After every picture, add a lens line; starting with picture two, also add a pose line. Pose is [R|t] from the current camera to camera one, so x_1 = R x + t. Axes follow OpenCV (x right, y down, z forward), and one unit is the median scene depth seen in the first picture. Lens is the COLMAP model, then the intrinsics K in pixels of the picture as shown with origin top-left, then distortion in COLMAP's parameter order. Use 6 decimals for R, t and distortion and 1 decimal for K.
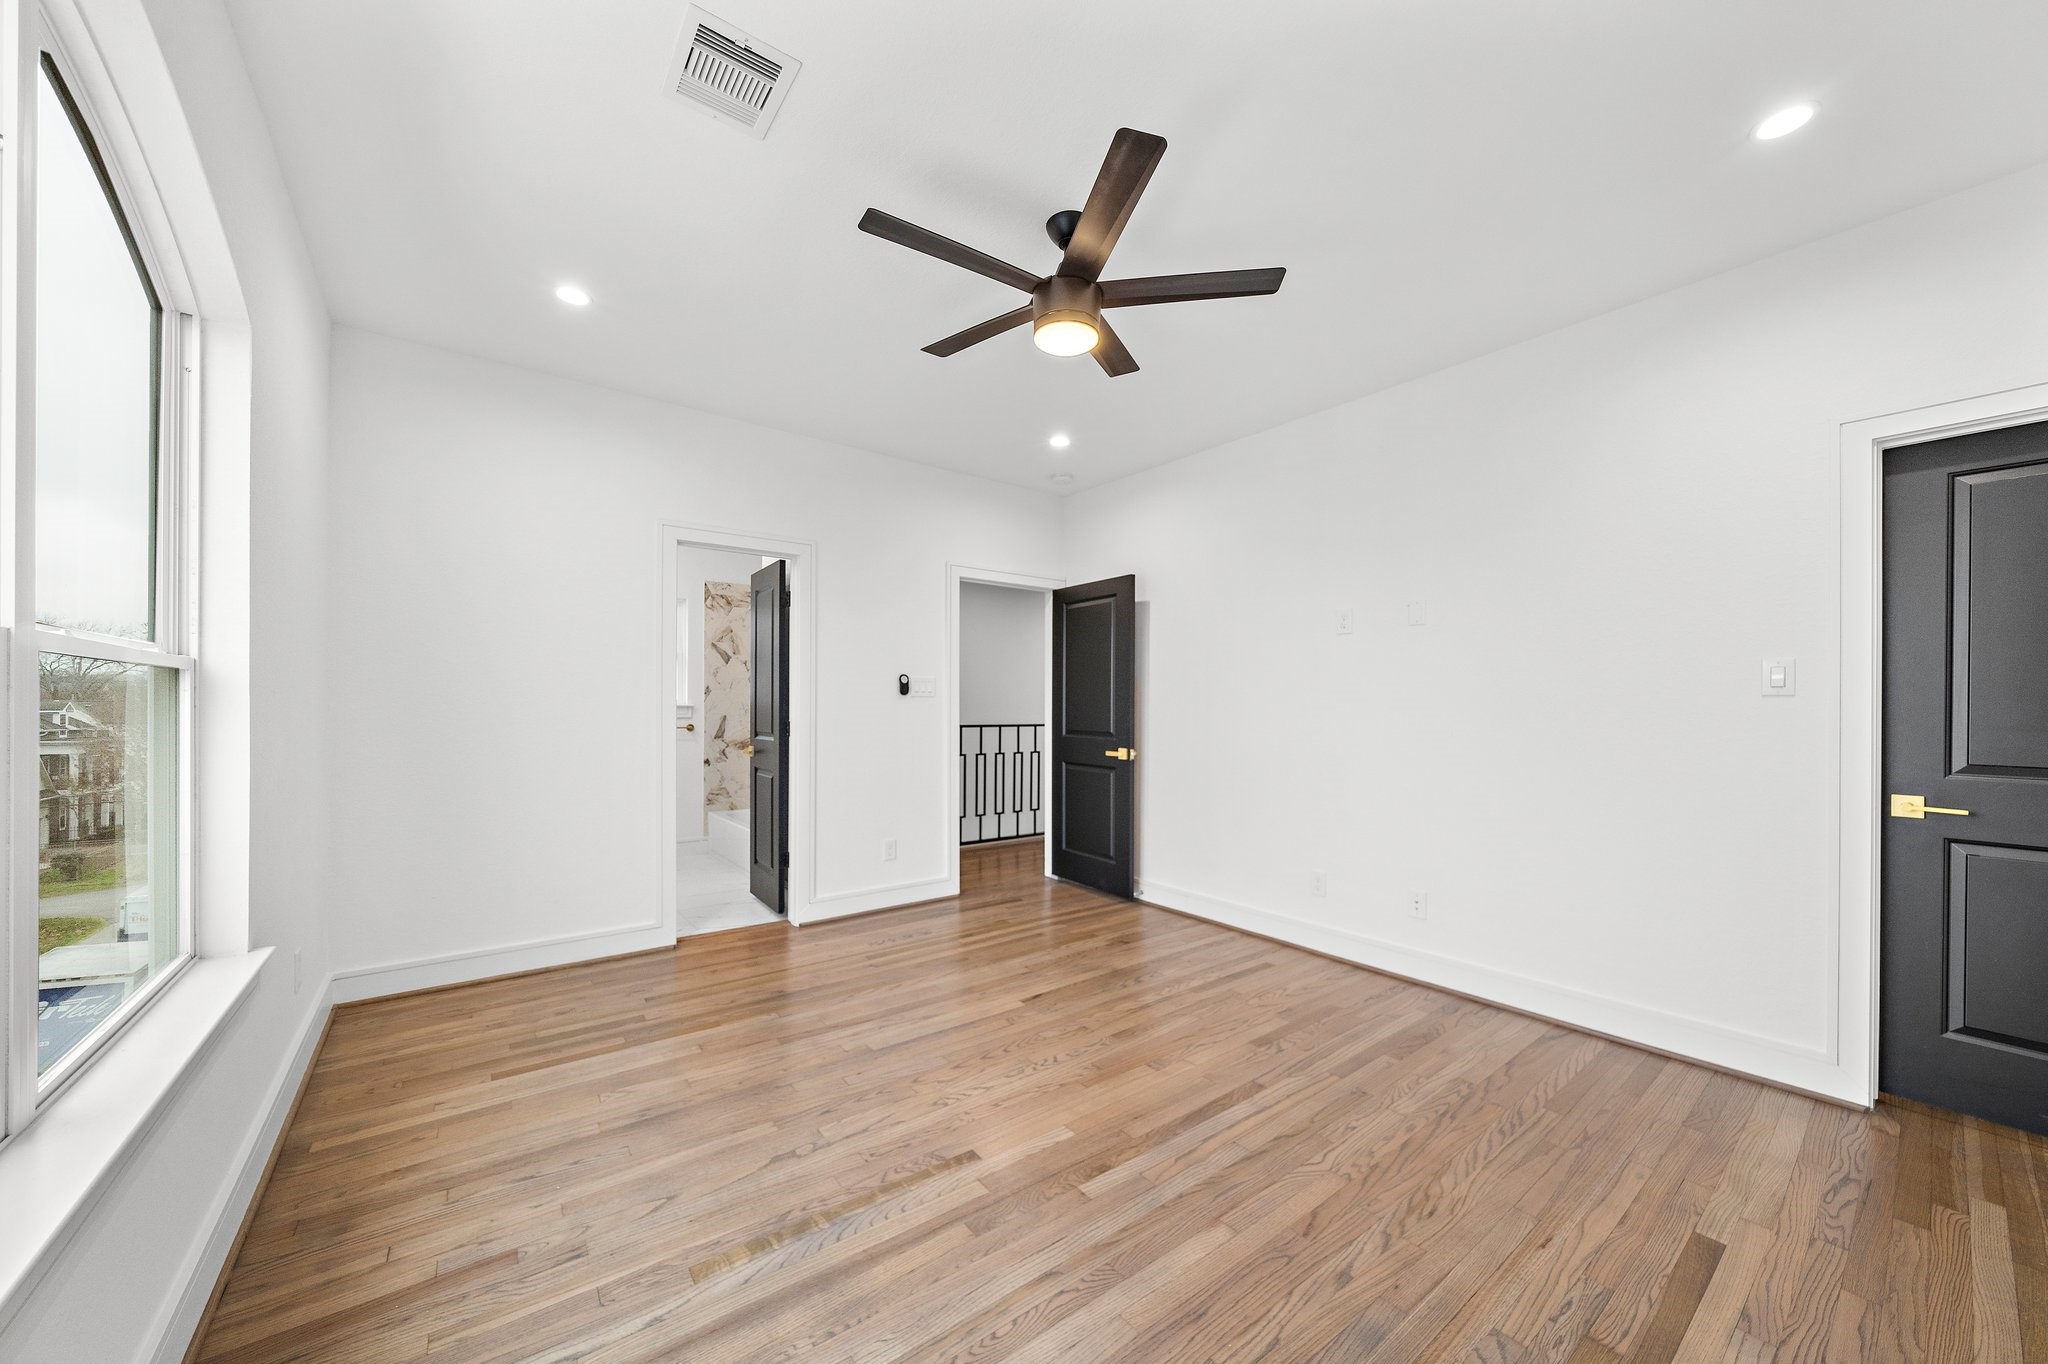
lens RADIAL K [[760.4, 0, 1024.3], [0, 760.4, 702.1], [0, 0, 1]] dist [-0.001284, -0.000097]
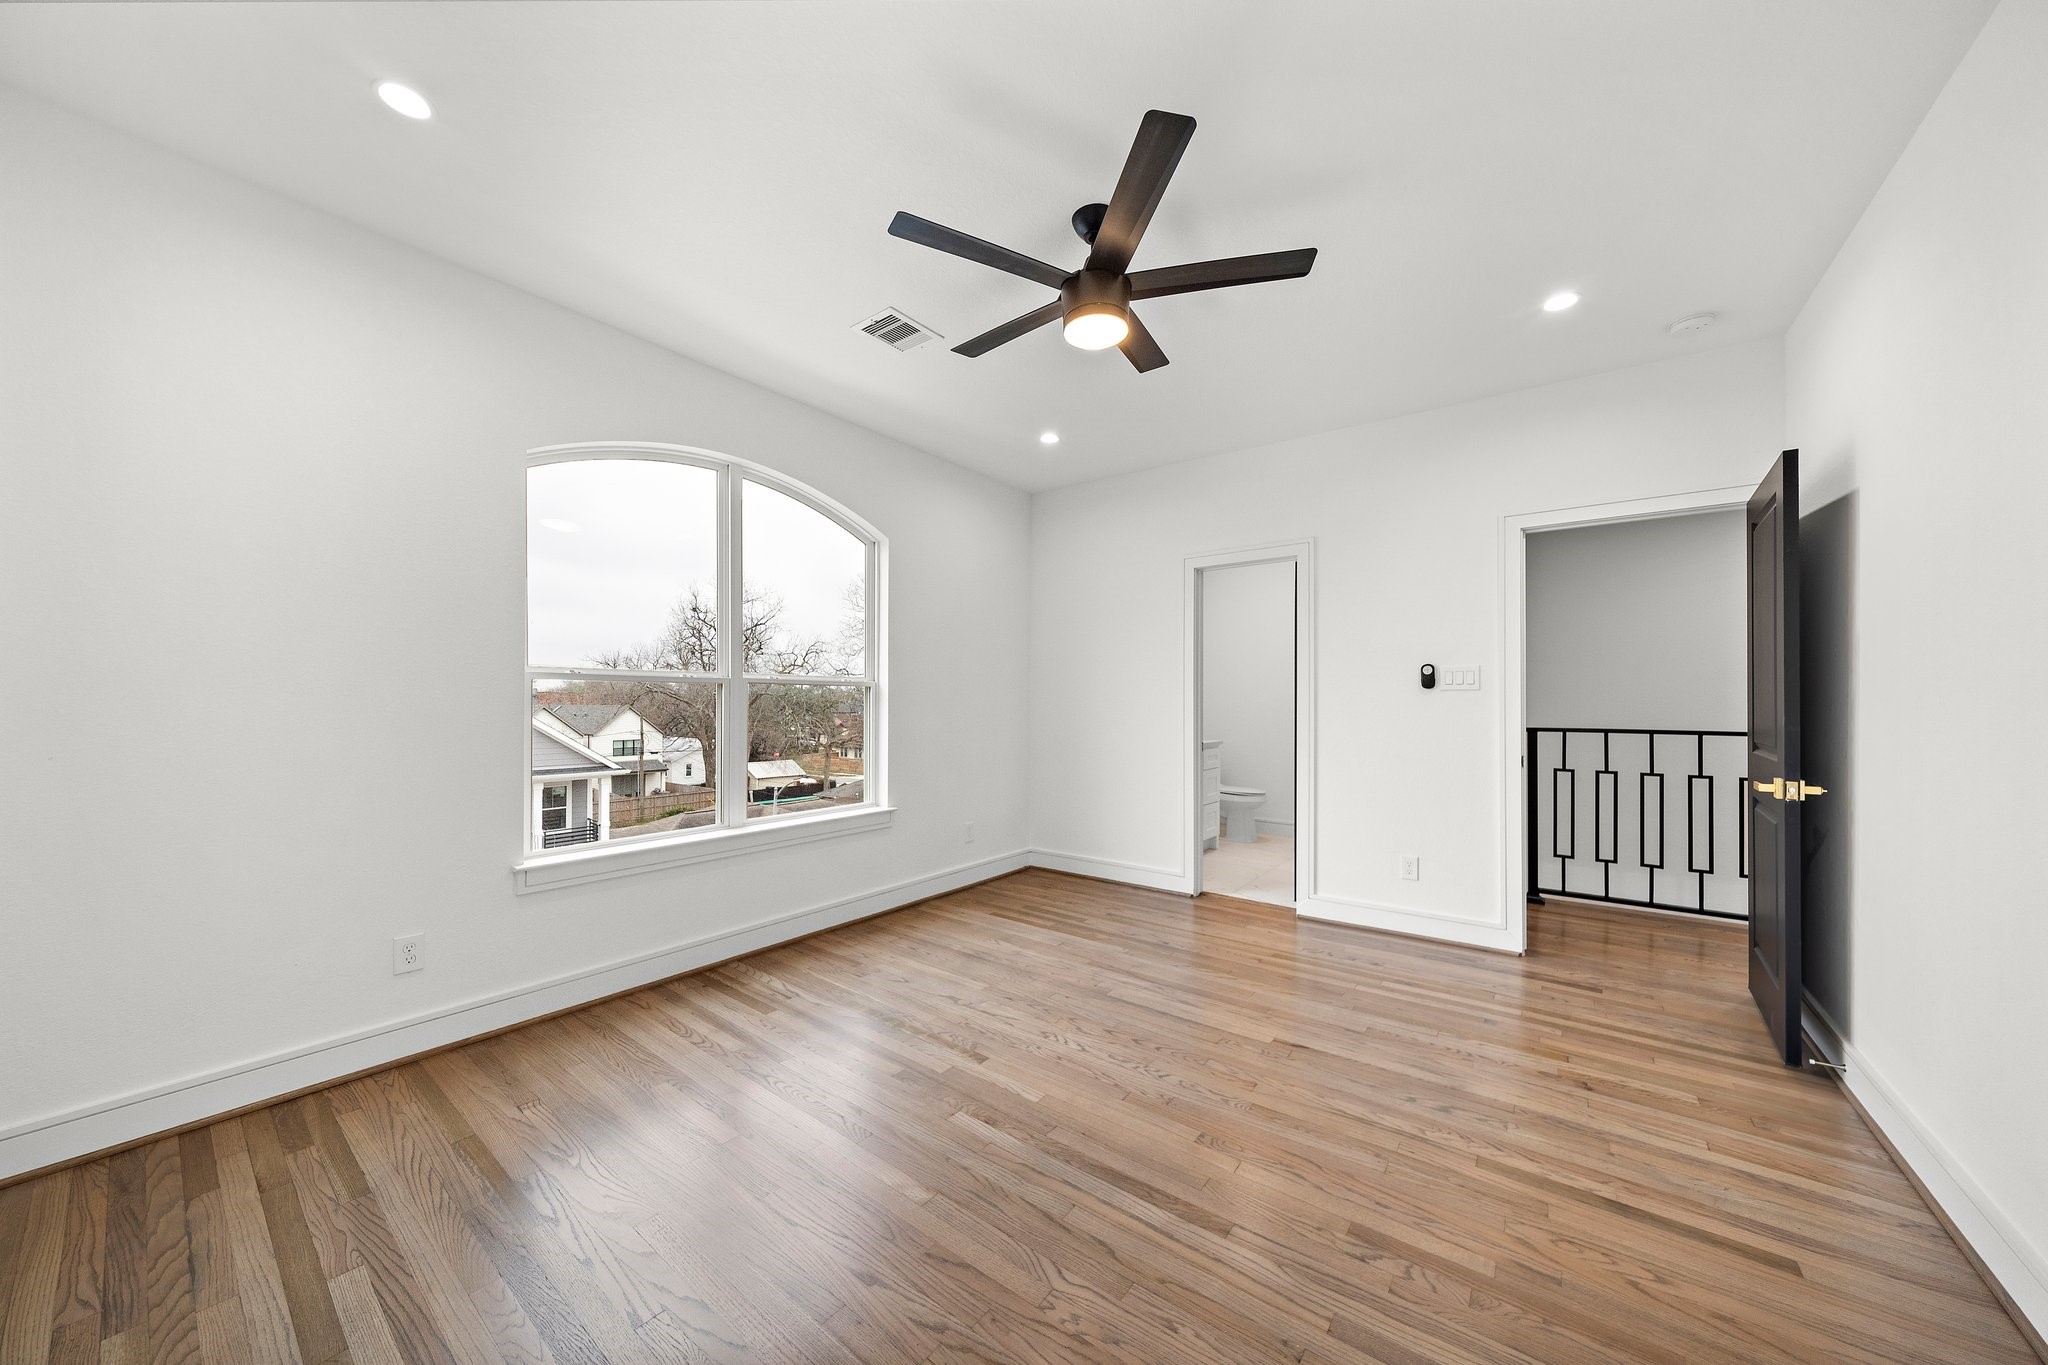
lens RADIAL K [[701.0, 0, 1026.9], [0, 701.0, 709.5], [0, 0, 1]] dist [-0.002393, -0.000201]
pose [[0.248653, 0.004498, -0.968582, 0.819483], [0.004890, 0.999971, 0.005899, -0.001481], [0.968580, -0.006203, 0.248624, 0.584792]]
